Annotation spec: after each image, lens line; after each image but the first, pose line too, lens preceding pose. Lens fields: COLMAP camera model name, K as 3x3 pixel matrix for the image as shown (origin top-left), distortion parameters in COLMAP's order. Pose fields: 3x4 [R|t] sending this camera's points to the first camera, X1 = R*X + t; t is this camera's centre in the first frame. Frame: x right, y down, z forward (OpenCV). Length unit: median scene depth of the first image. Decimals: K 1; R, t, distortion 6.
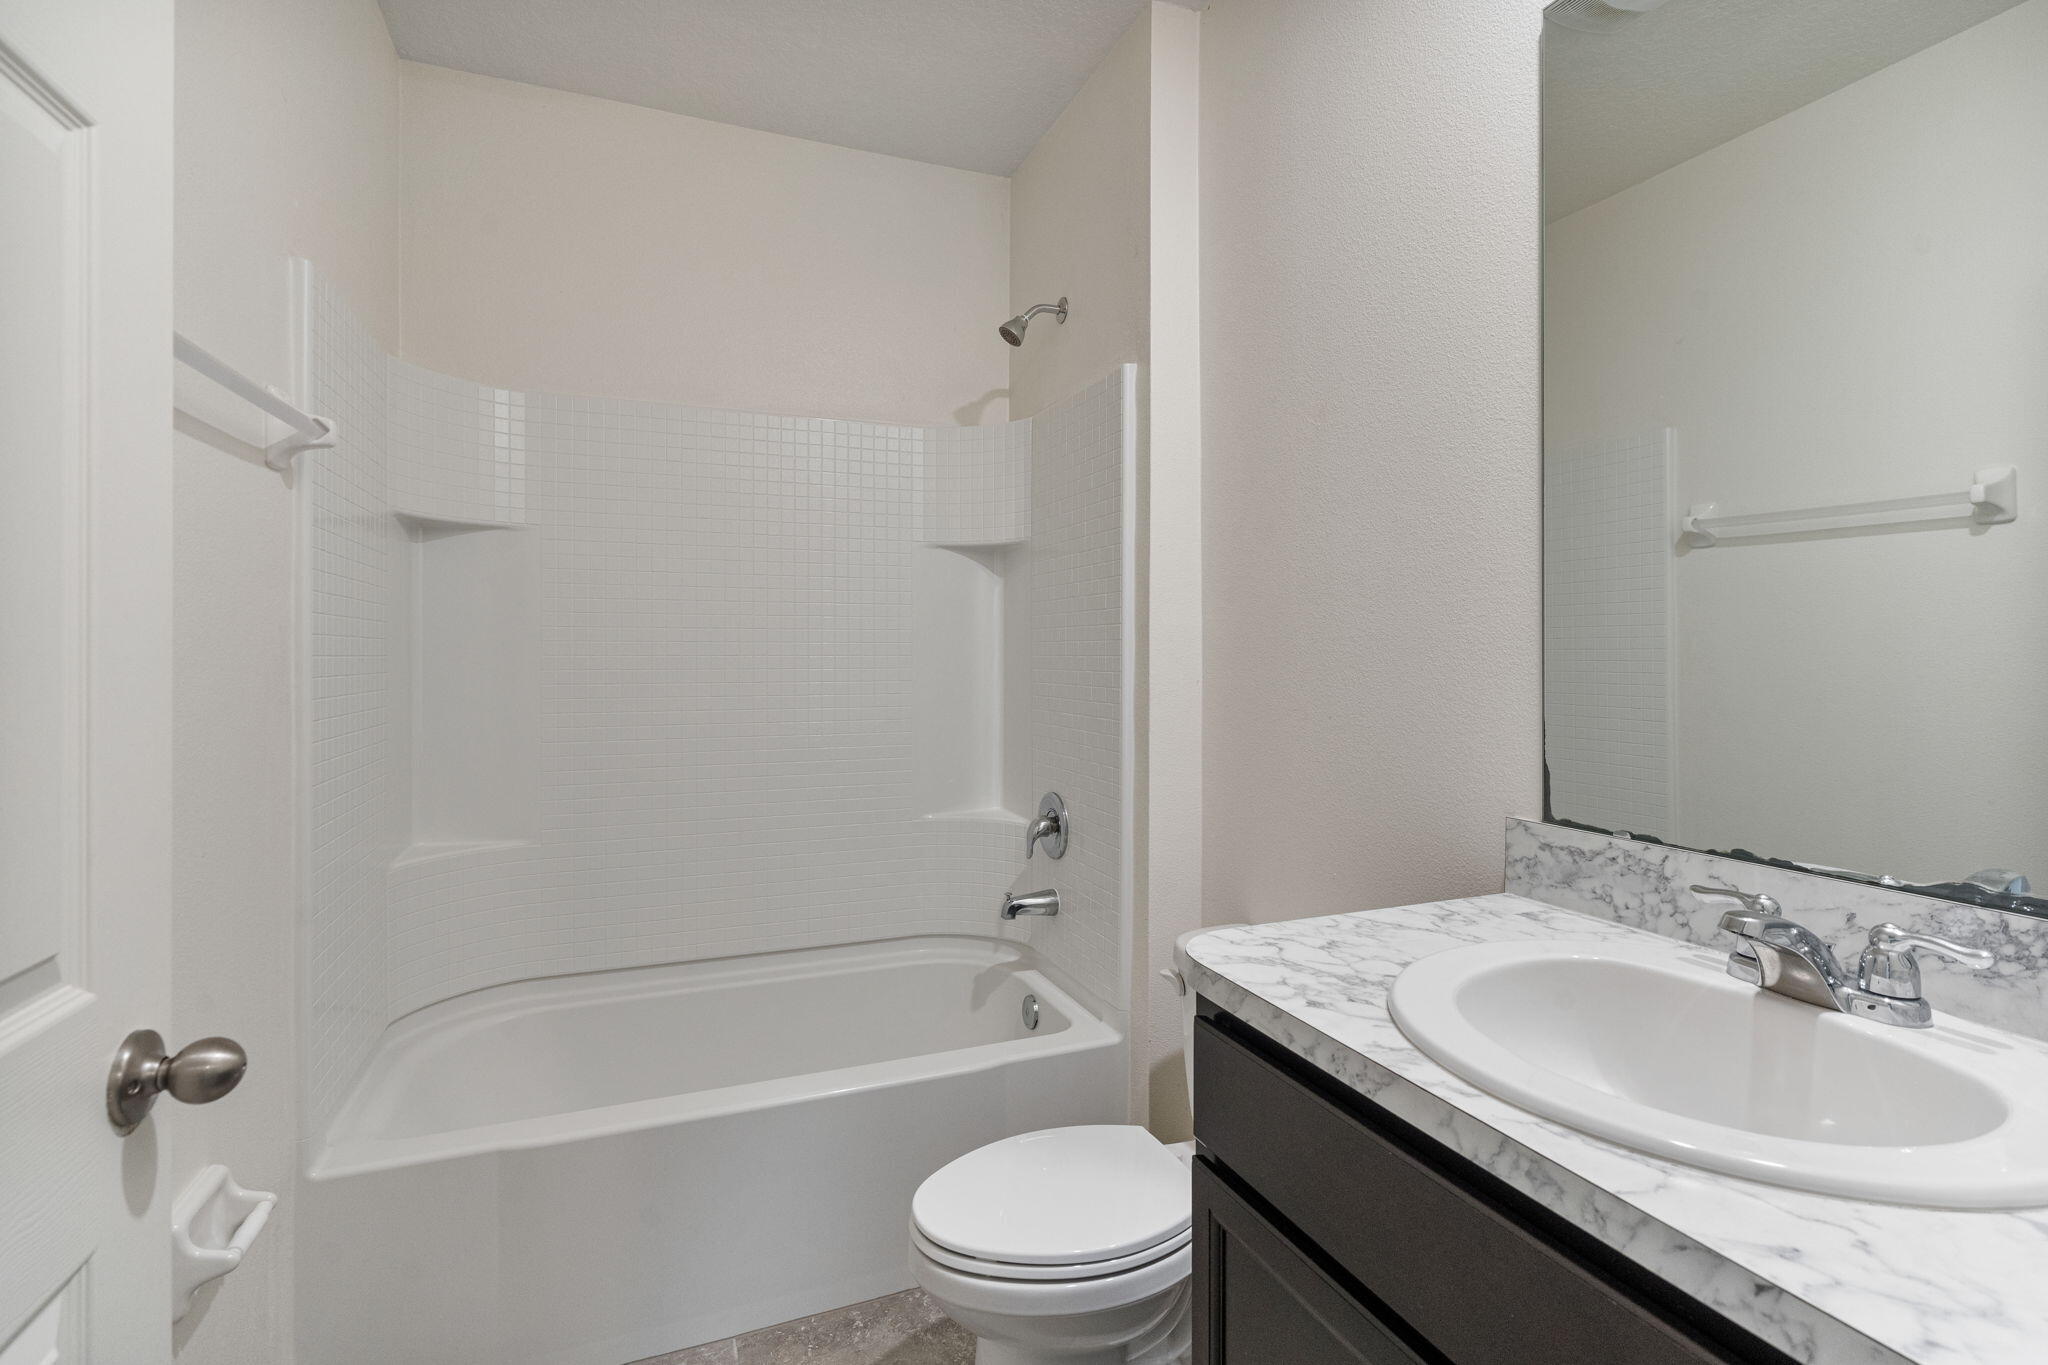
lens RADIAL K [[958.4, 0, 1025.9], [0, 958.4, 650.4], [0, 0, 1]] dist [-0.003835, 0.000174]
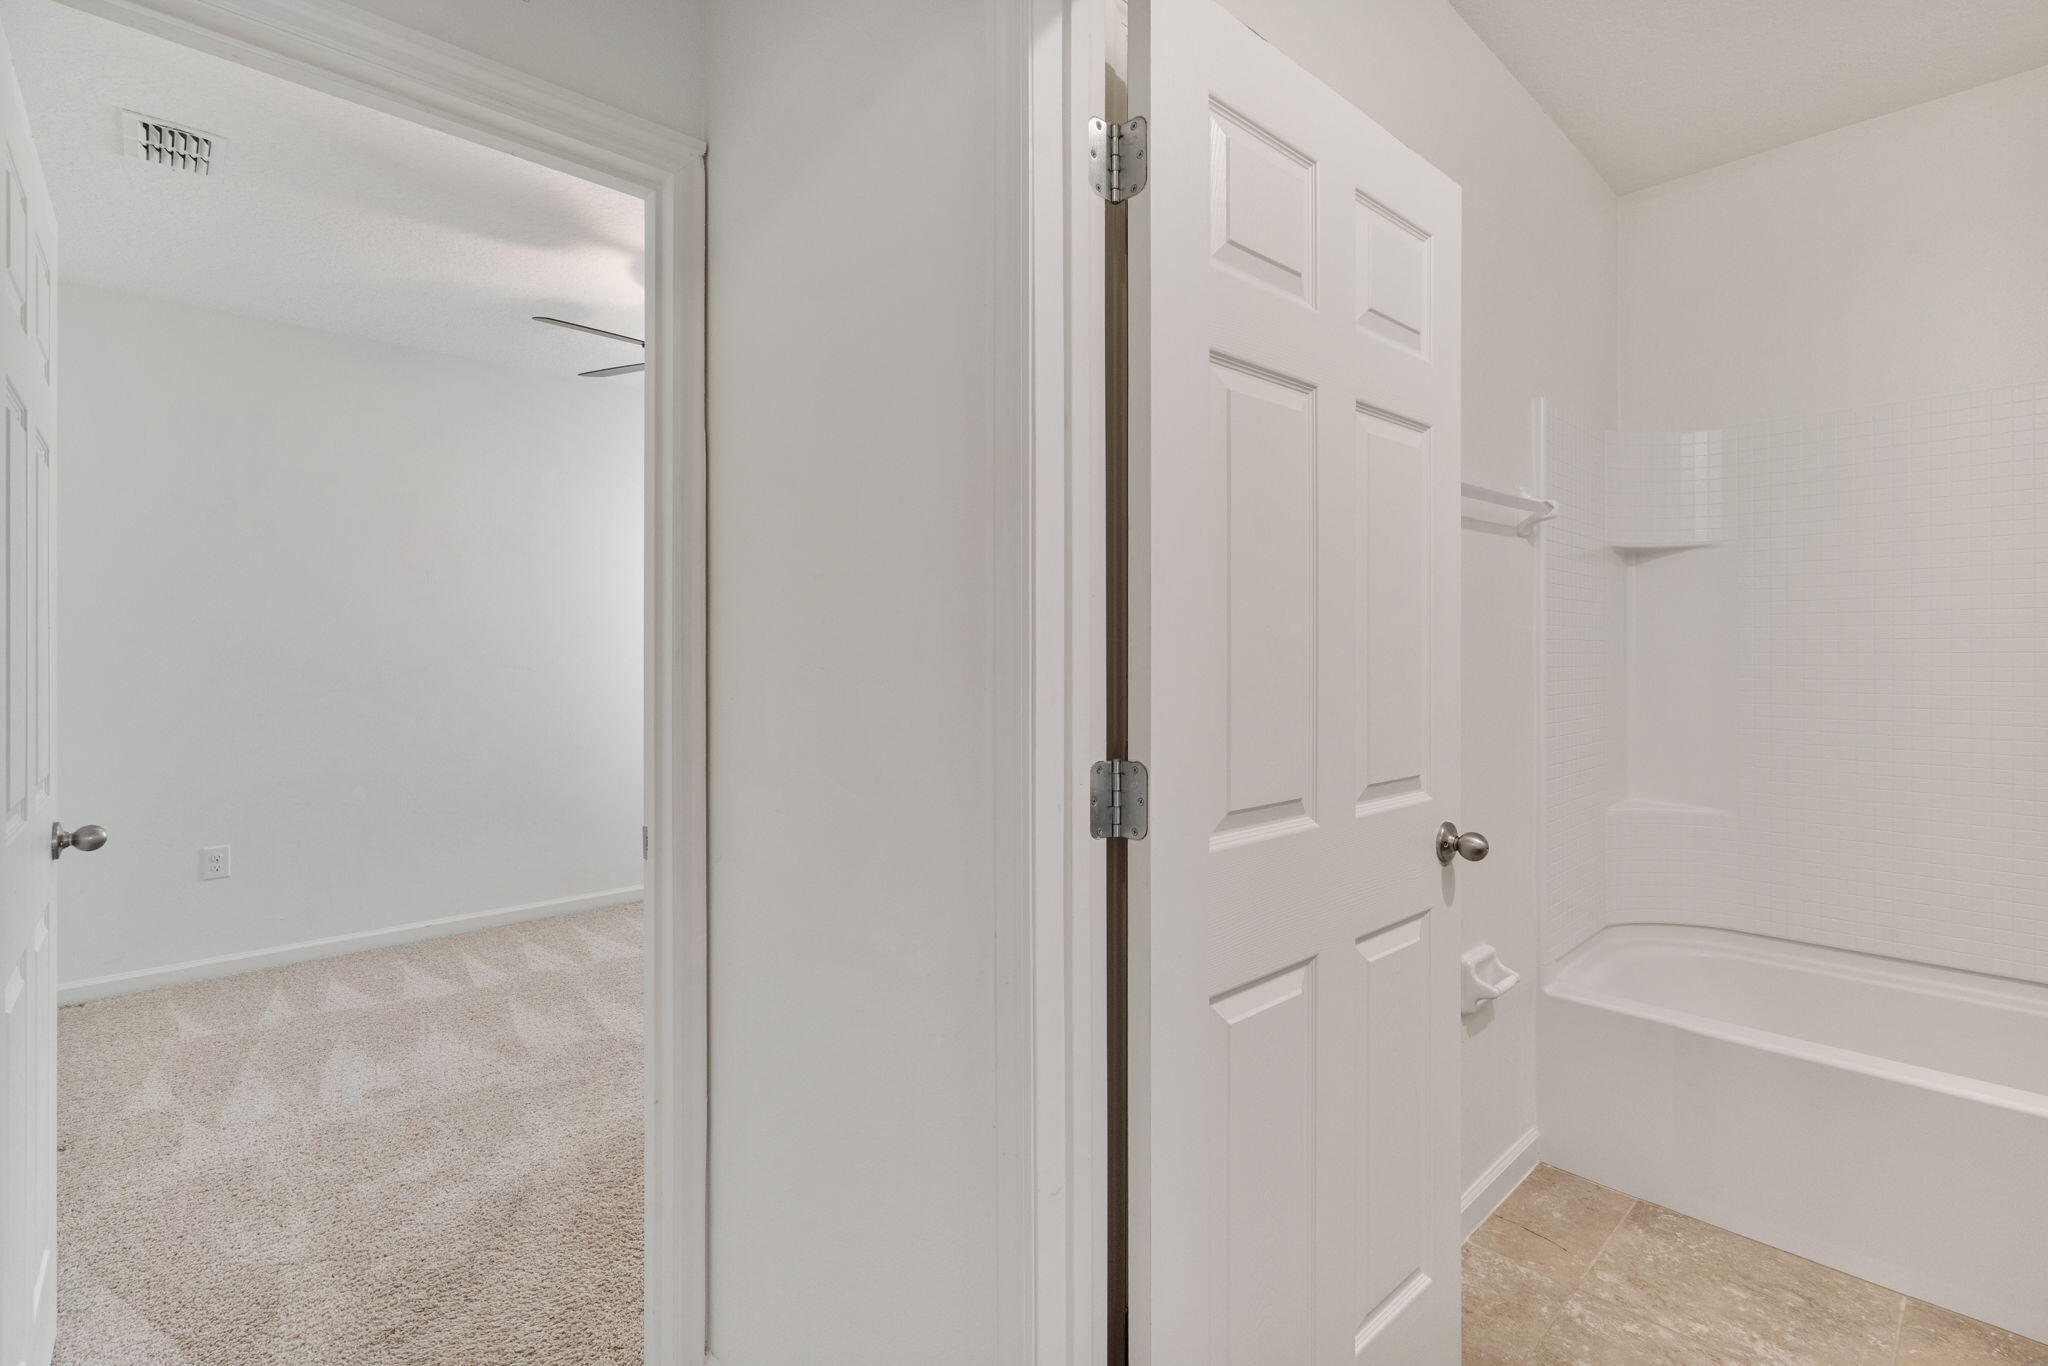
lens RADIAL K [[958.4, 0, 1025.9], [0, 958.4, 650.9], [0, 0, 1]] dist [-0.003835, 0.000174]
pose [[0.378924, -0.000766, -0.925427, 0.332021], [0.004695, 0.999988, 0.001095, -0.004259], [0.925416, -0.004760, 0.378924, -0.328294]]
